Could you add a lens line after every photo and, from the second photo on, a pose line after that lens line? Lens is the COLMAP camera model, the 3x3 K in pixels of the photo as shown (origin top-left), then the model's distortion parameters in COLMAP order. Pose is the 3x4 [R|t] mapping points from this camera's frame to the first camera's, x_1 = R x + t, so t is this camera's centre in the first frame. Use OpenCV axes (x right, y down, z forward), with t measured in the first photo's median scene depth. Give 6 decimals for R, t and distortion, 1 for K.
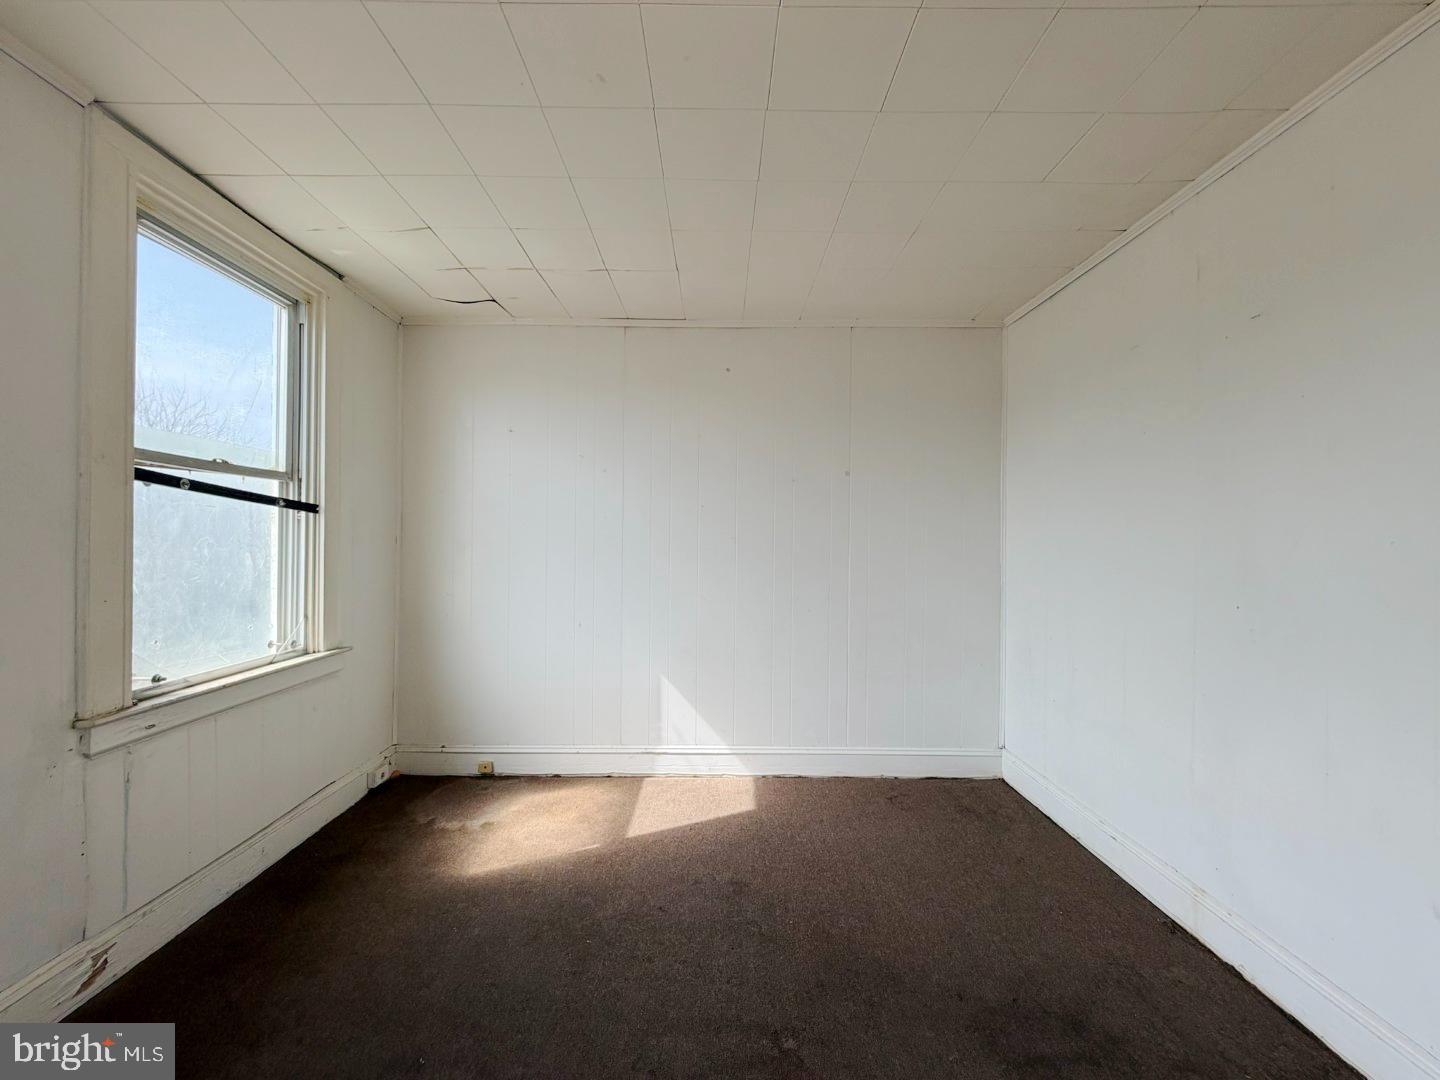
lens RADIAL K [[586.6, 0, 714.3], [0, 586.6, 544.0], [0, 0, 1]] dist [0.000277, -0.000511]
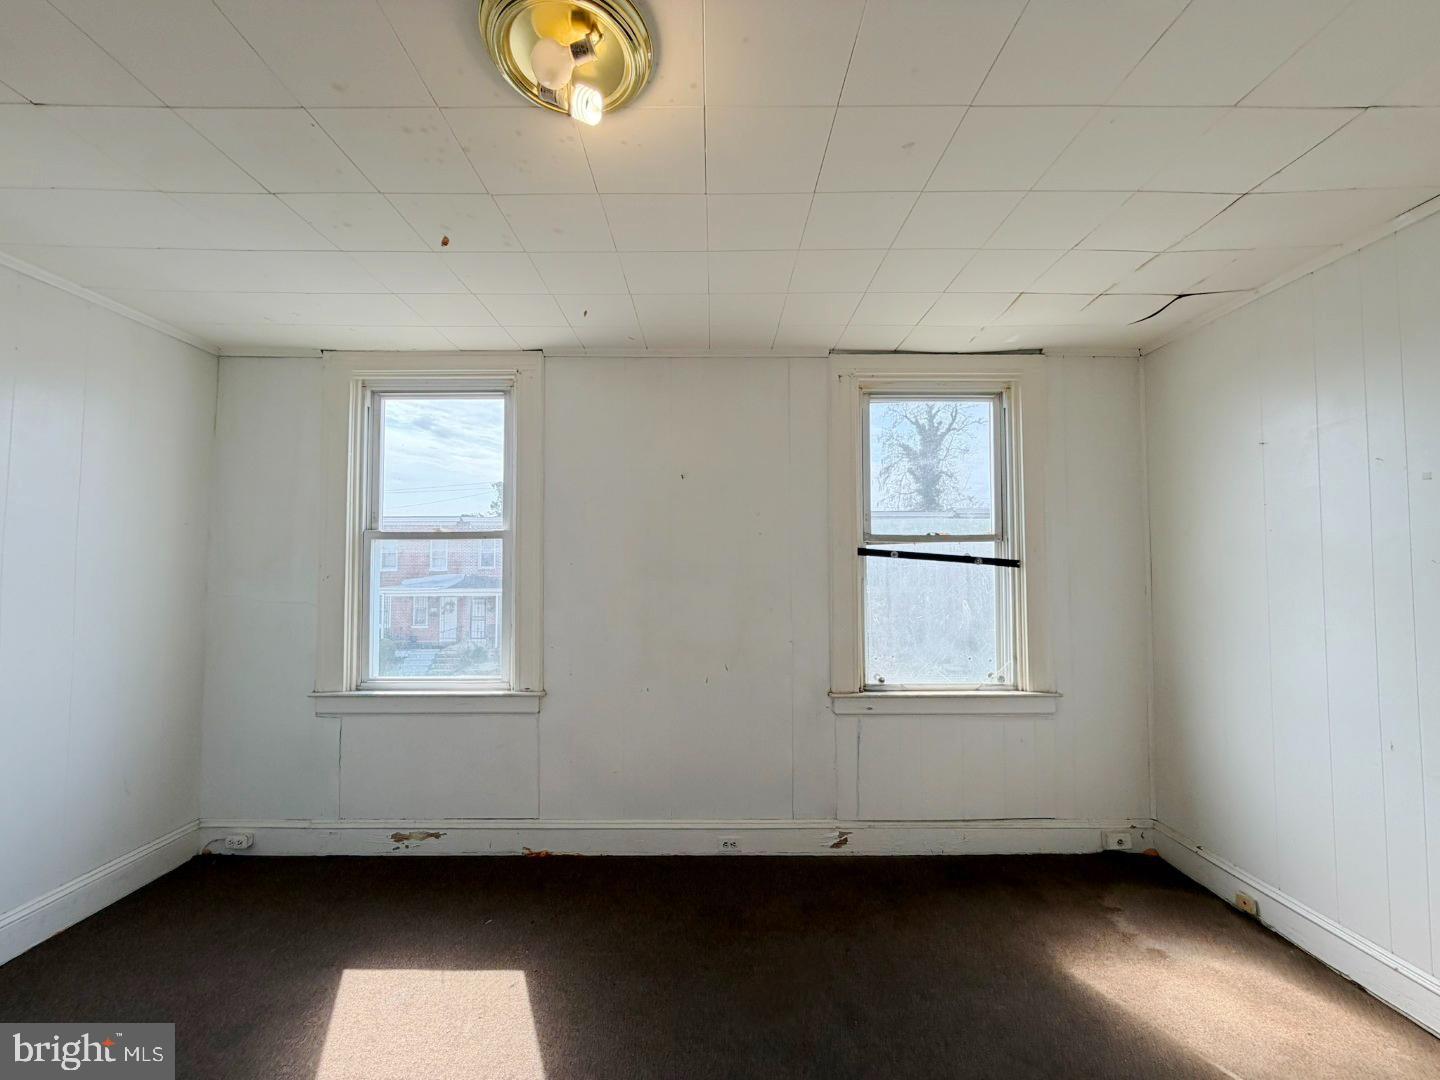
lens RADIAL K [[586.6, 0, 714.3], [0, 586.6, 544.0], [0, 0, 1]] dist [0.000277, -0.000511]
pose [[-0.013885, -0.045505, -0.998868, 0.489227], [-0.001942, 0.998963, -0.045482, -0.046819], [0.999902, 0.001308, -0.013959, 0.440115]]
